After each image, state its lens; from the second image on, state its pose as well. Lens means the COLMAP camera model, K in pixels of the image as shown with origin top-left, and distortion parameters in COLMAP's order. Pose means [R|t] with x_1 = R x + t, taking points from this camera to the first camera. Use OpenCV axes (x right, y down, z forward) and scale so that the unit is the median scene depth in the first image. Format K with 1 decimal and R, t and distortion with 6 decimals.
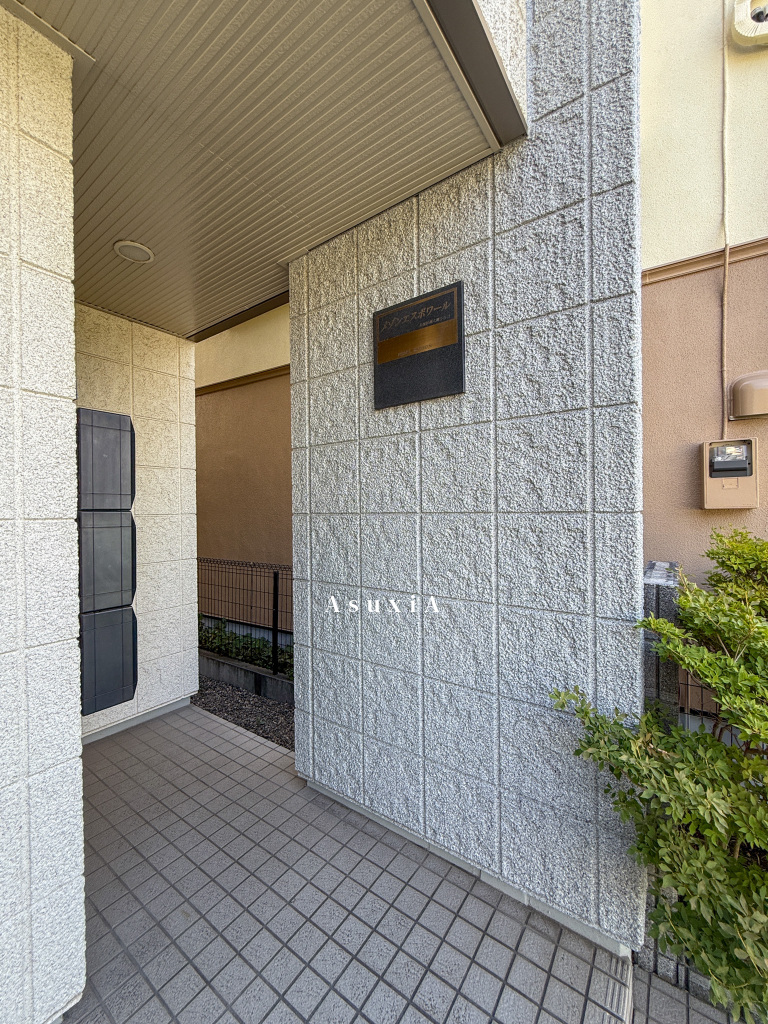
lens RADIAL K [[416.5, 0, 383.4], [0, 416.5, 512.4], [0, 0, 1]] dist [0.000854, 0.000031]
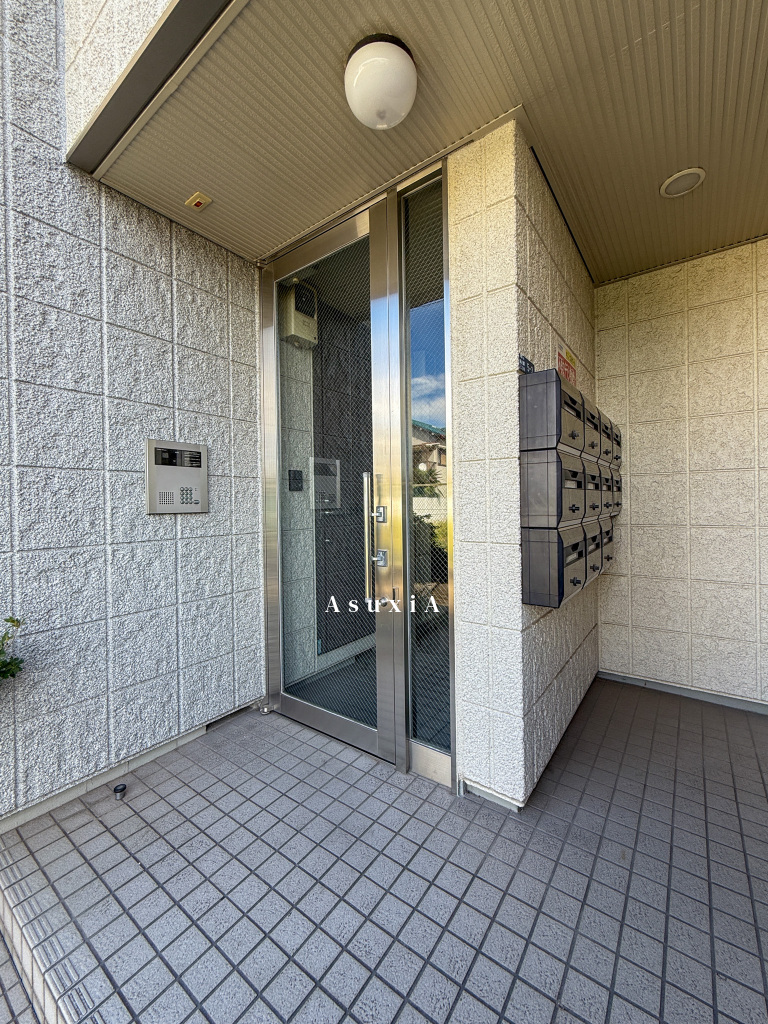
lens RADIAL K [[416.5, 0, 385.0], [0, 416.5, 505.8], [0, 0, 1]] dist [0.000854, 0.000031]
pose [[-0.012502, 0.017888, -0.999762, 0.525317], [0.009367, 0.999798, 0.017772, 0.119353], [0.999878, -0.009143, -0.012667, 0.476997]]
